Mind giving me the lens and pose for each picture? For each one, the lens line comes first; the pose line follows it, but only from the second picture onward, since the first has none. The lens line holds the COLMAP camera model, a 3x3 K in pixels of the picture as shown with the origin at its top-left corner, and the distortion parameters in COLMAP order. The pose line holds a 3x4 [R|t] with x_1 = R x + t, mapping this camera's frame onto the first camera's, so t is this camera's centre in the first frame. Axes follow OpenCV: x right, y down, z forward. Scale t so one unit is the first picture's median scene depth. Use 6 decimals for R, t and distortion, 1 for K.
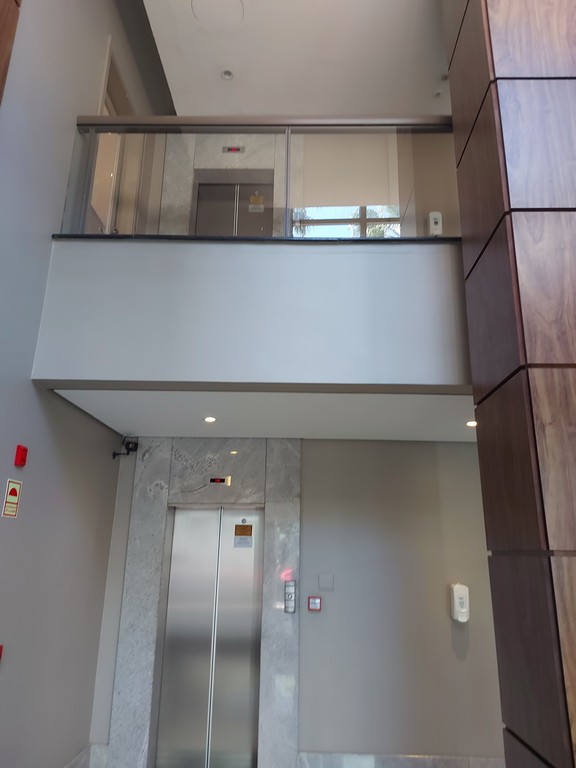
lens RADIAL K [[557.9, 0, 289.9], [0, 557.9, 398.4], [0, 0, 1]] dist [0.115939, -0.148588]
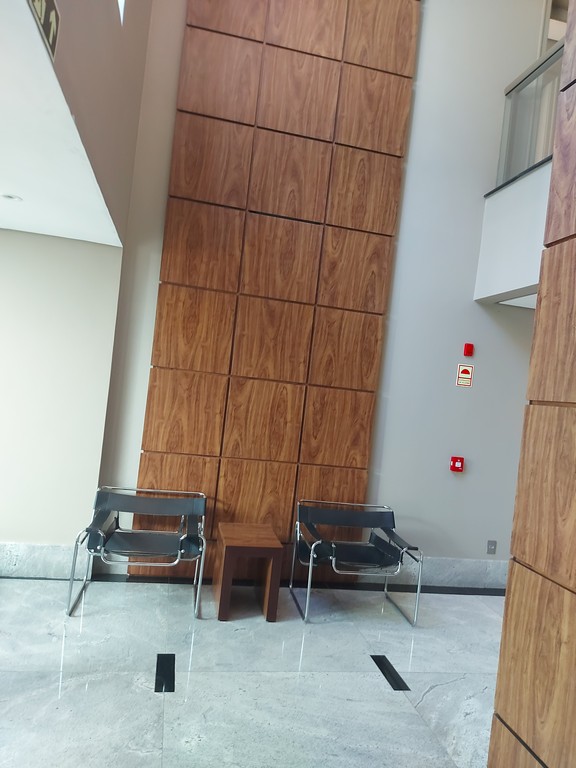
lens RADIAL K [[557.9, 0, 289.9], [0, 557.9, 398.4], [0, 0, 1]] dist [0.115939, -0.148588]
pose [[0.217757, 0.014994, -0.975888, 1.405211], [0.169958, 0.984023, 0.053043, 0.093173], [0.961091, -0.177411, 0.211729, 0.201020]]
